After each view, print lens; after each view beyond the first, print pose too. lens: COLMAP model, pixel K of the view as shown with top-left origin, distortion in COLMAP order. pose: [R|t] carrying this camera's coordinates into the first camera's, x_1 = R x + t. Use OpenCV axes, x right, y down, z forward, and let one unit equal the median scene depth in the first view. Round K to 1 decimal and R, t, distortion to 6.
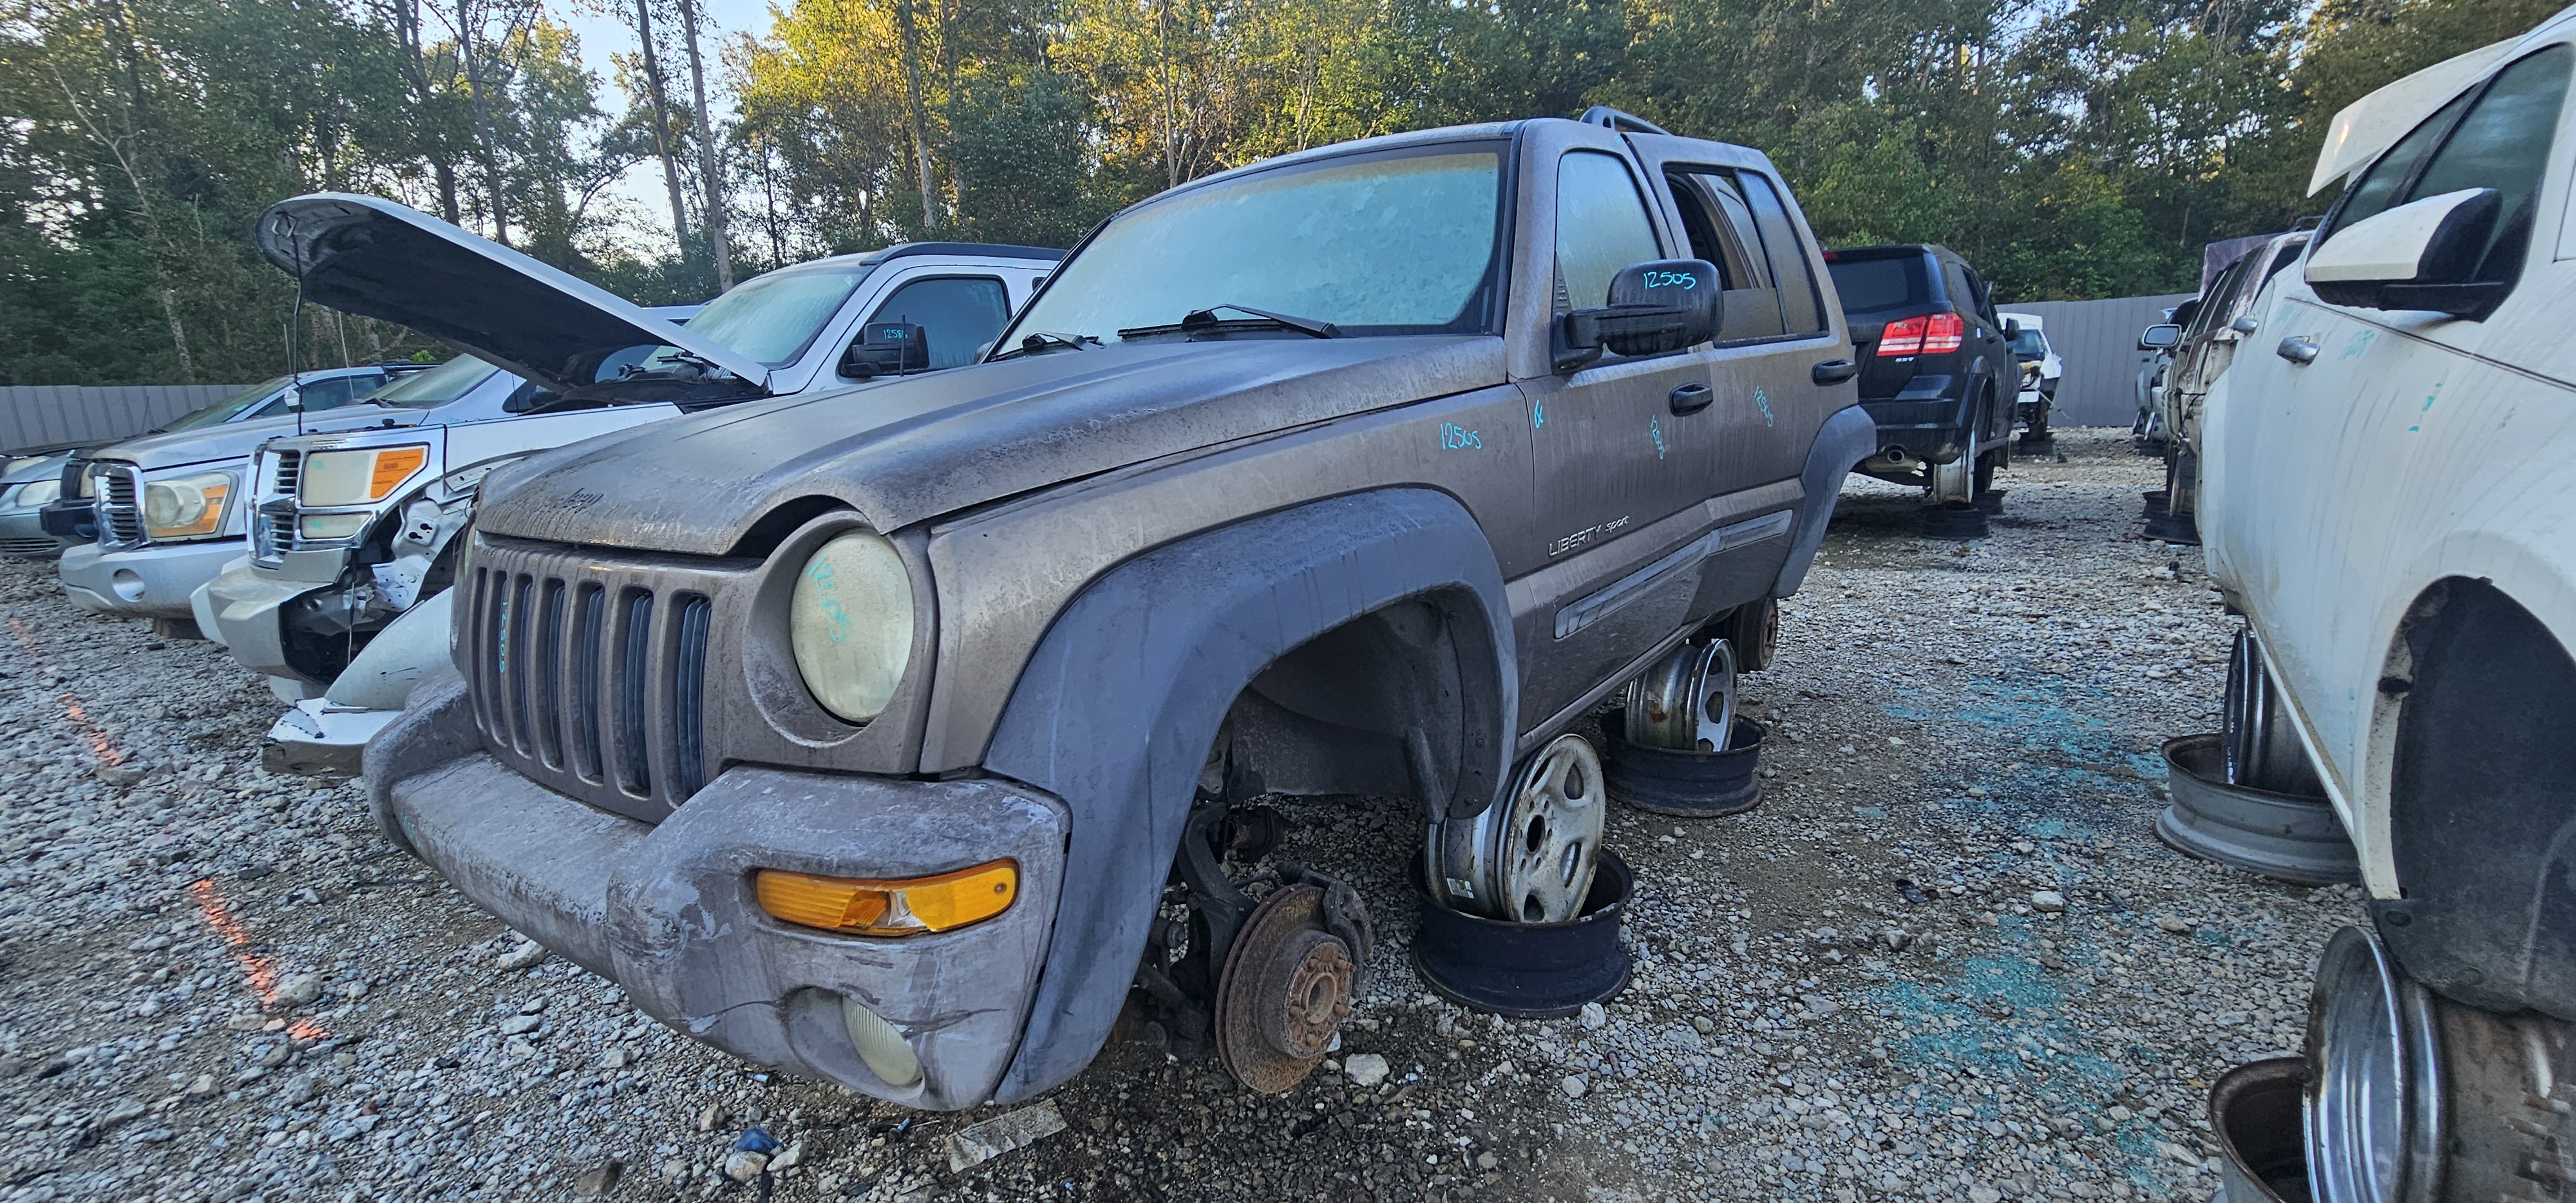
lens RADIAL K [[1064.6, 0, 1286.3], [0, 1064.6, 595.6], [0, 0, 1]] dist [-0.002608, 0.000380]
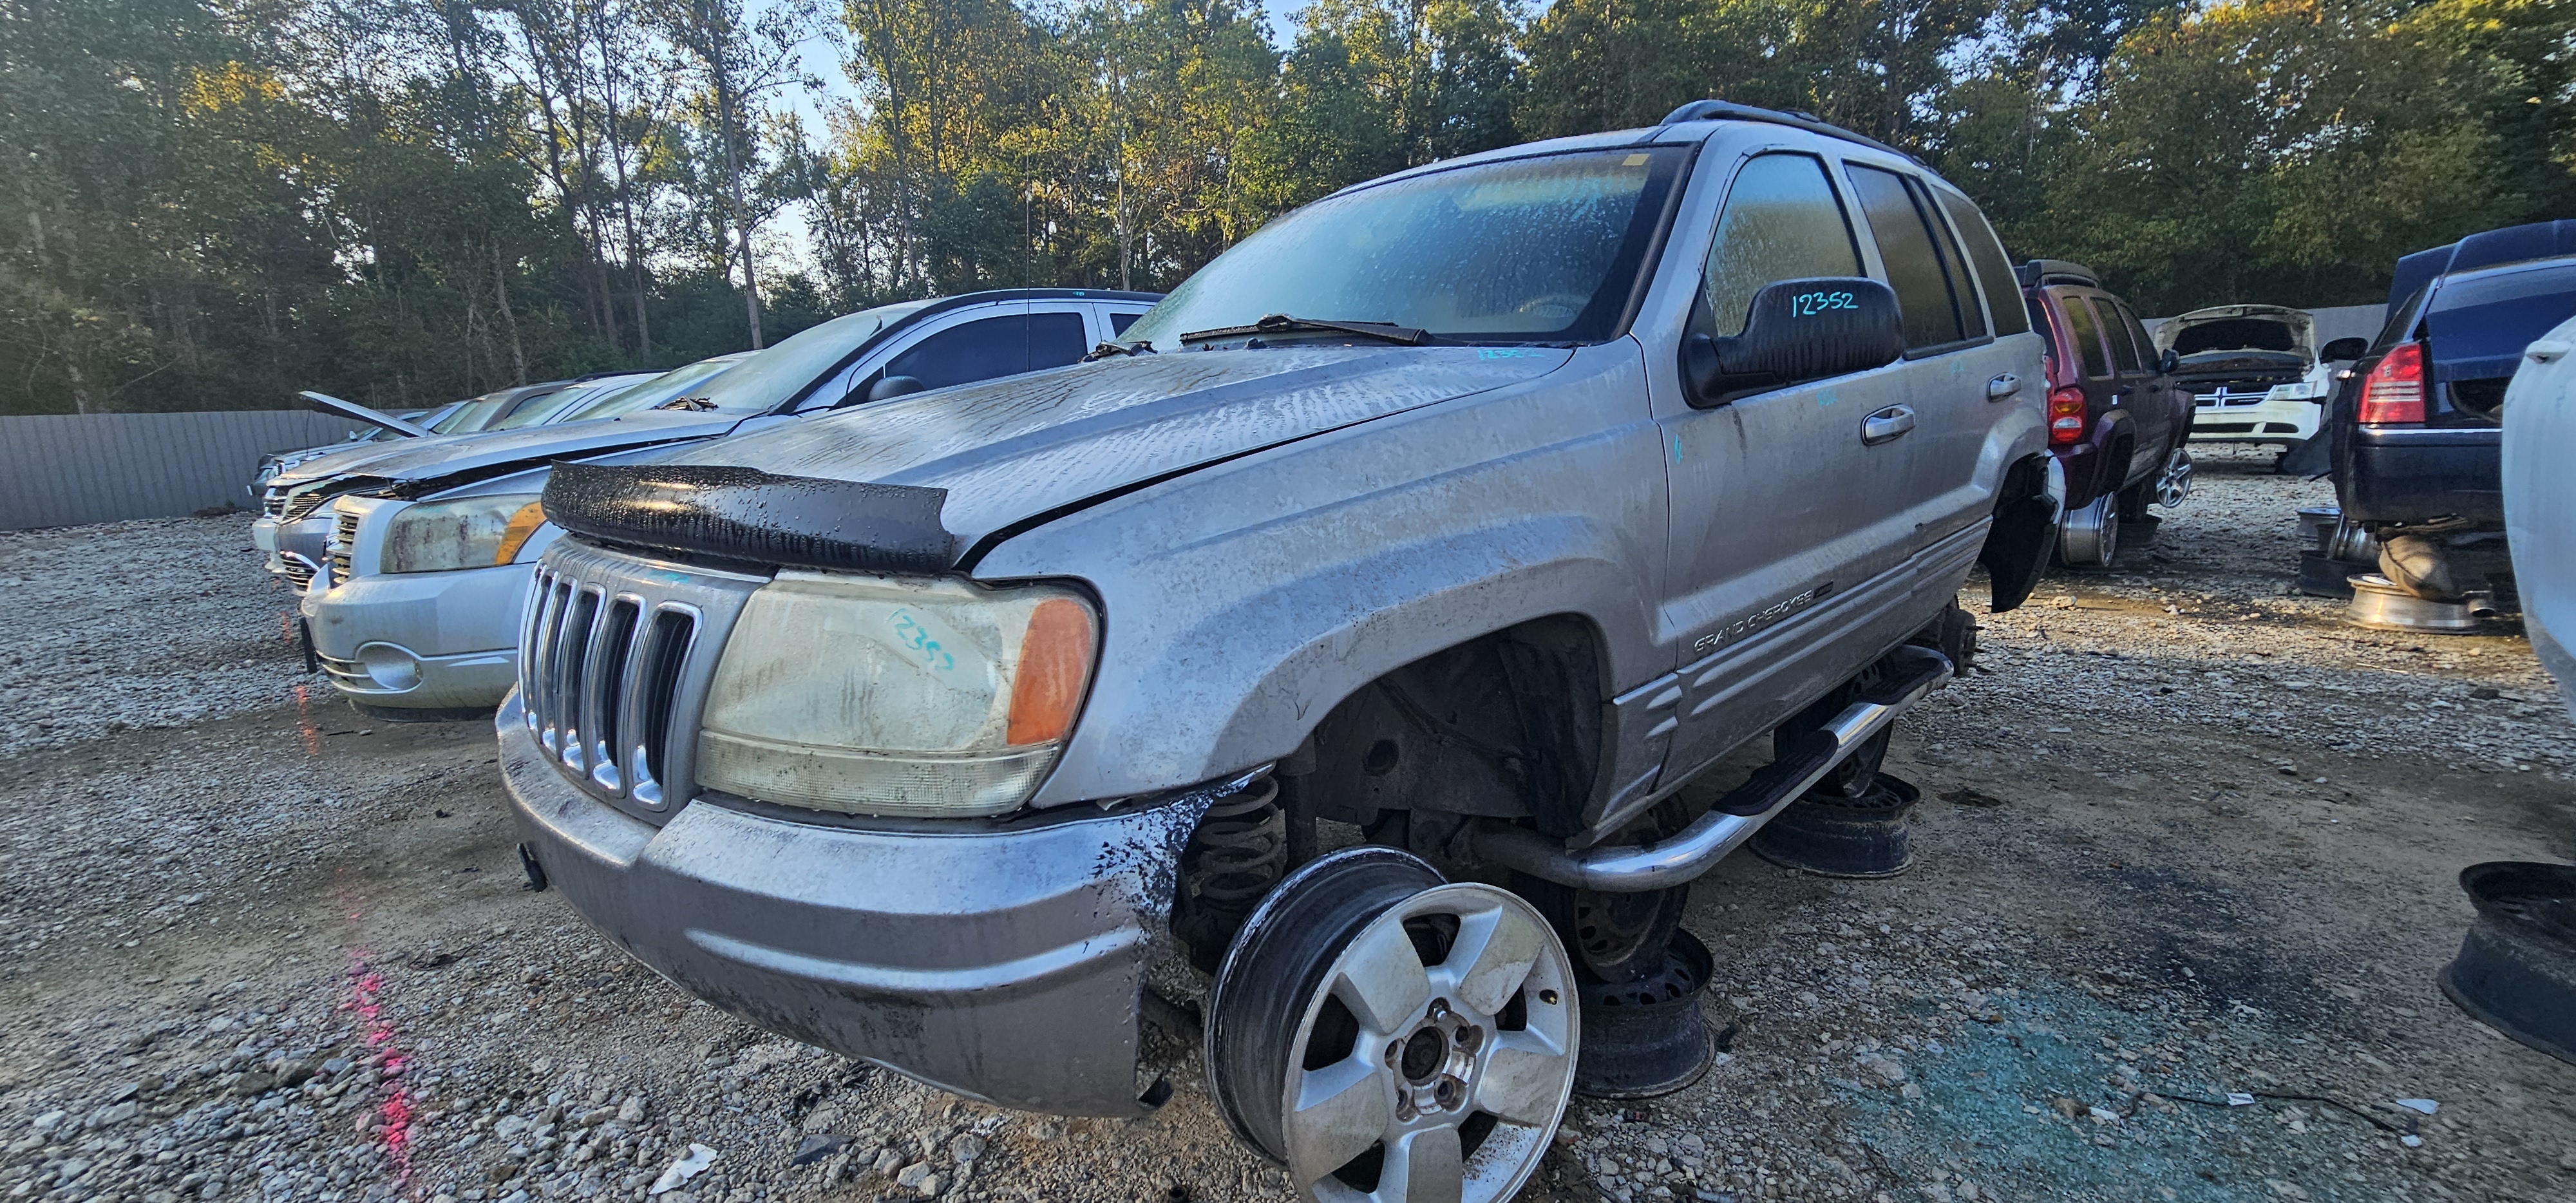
lens RADIAL K [[1061.2, 0, 1286.7], [0, 1061.2, 595.5], [0, 0, 1]] dist [-0.000877, -0.000276]
pose [[0.989814, 0.030761, -0.139000, 0.337100], [-0.031119, 0.999516, -0.000404, 0.025636], [0.138921, 0.004725, 0.990292, -0.244930]]
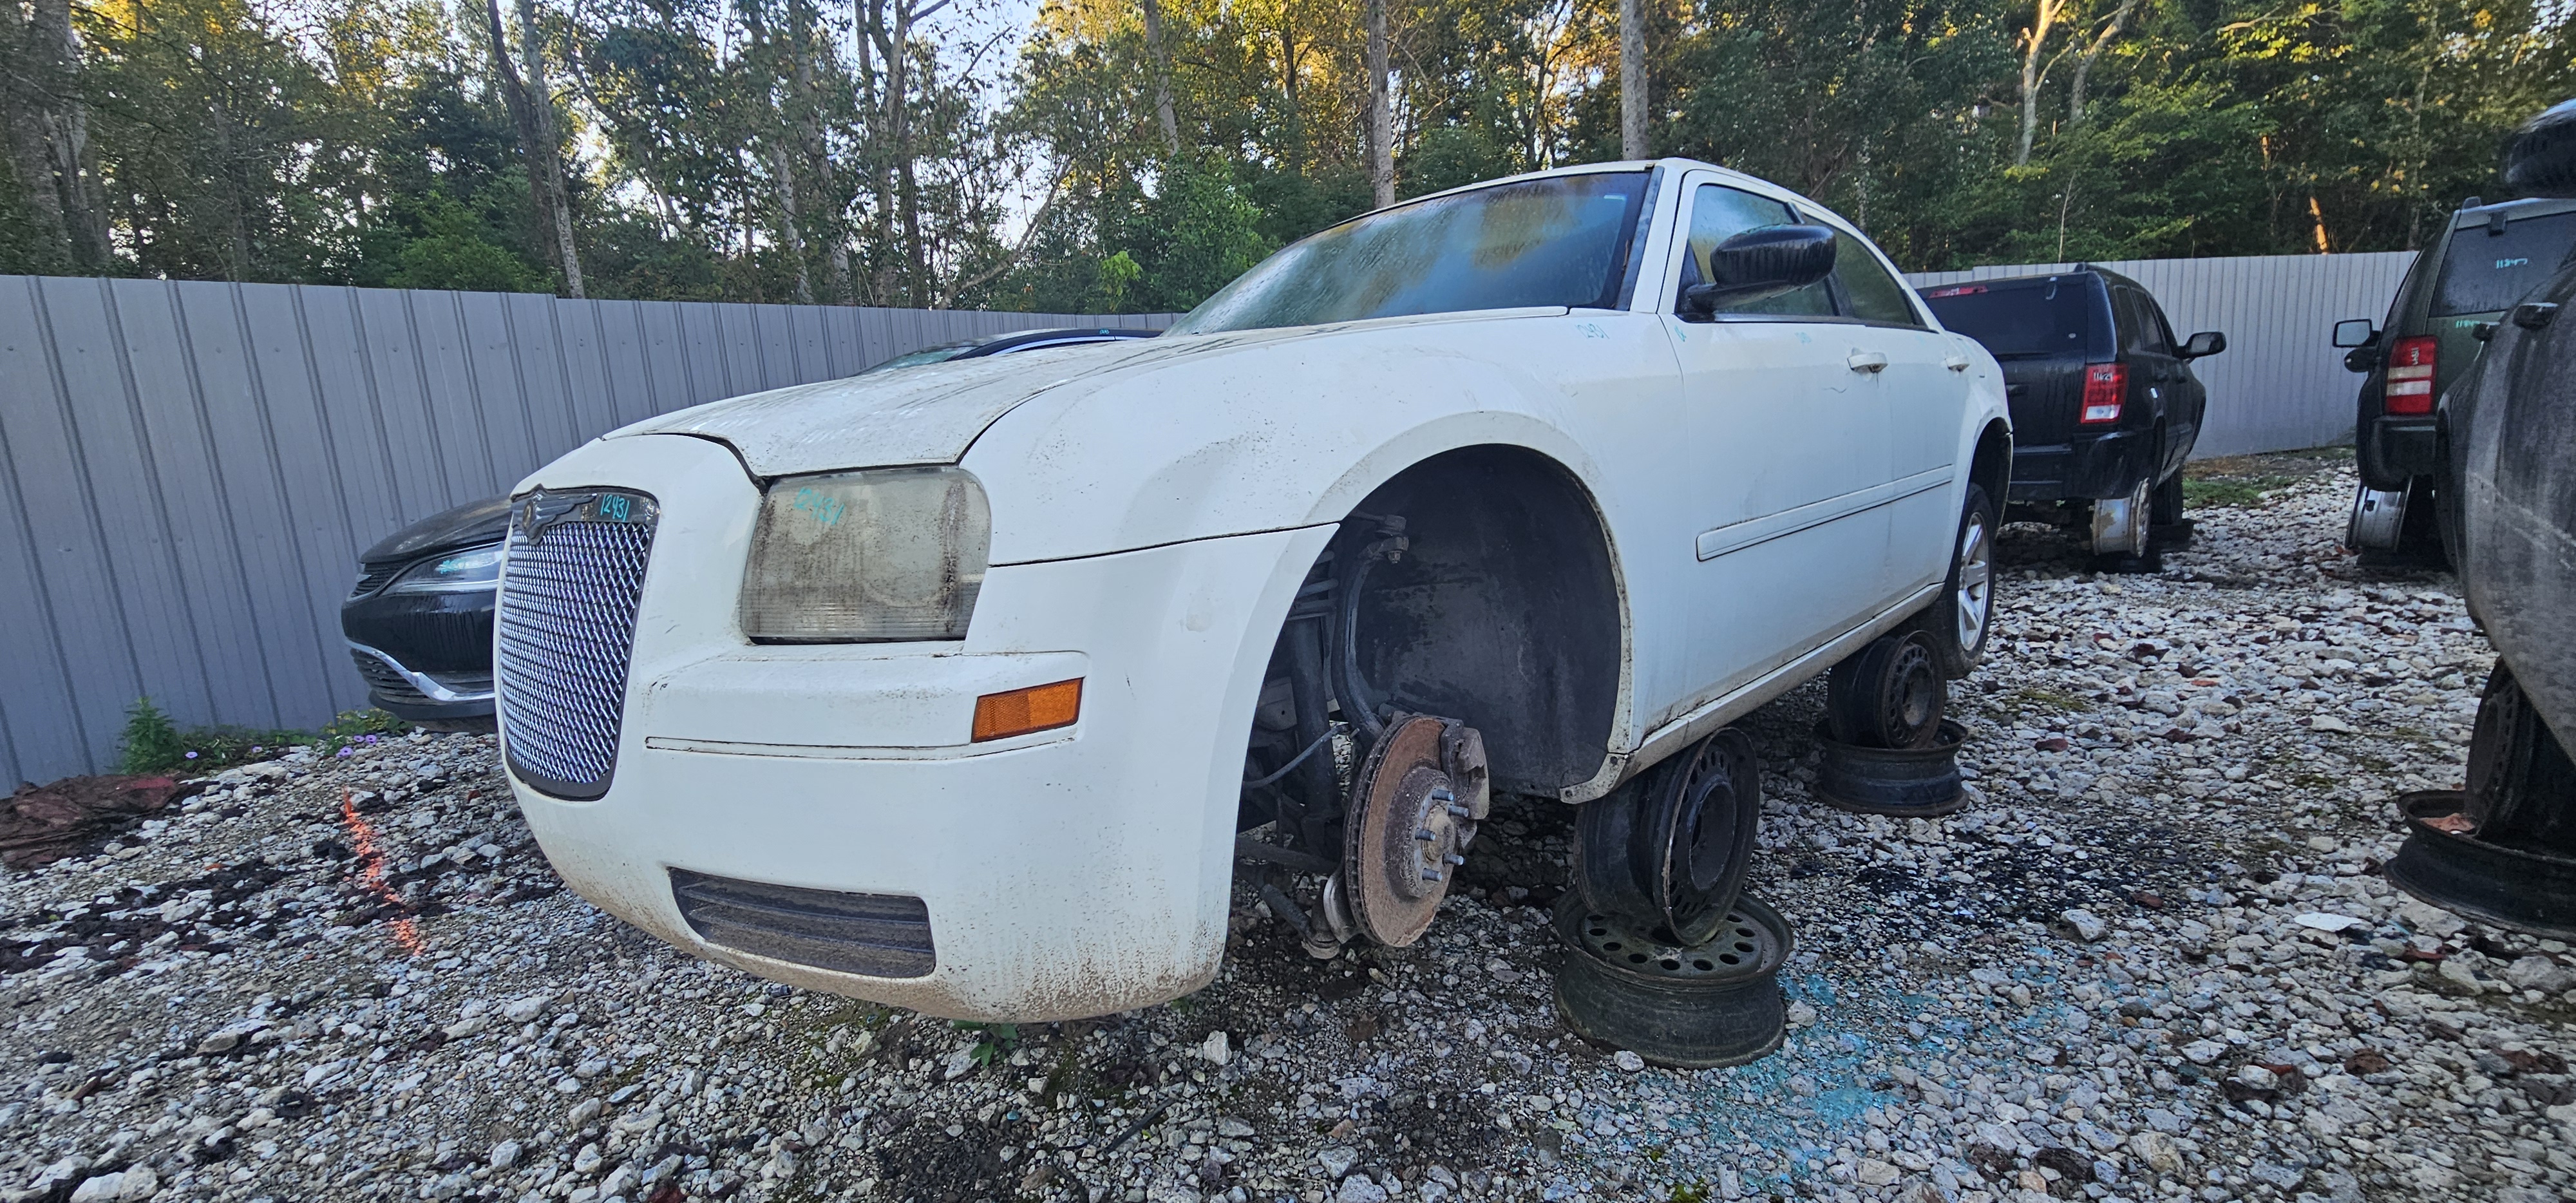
lens RADIAL K [[1065.1, 0, 1289.1], [0, 1065.1, 599.4], [0, 0, 1]] dist [0.000477, -0.000154]
pose [[0.993159, -0.000064, -0.116769, -0.487335], [-0.002067, 0.999834, -0.018125, -0.045959], [0.116751, 0.018243, 0.992994, 0.380669]]
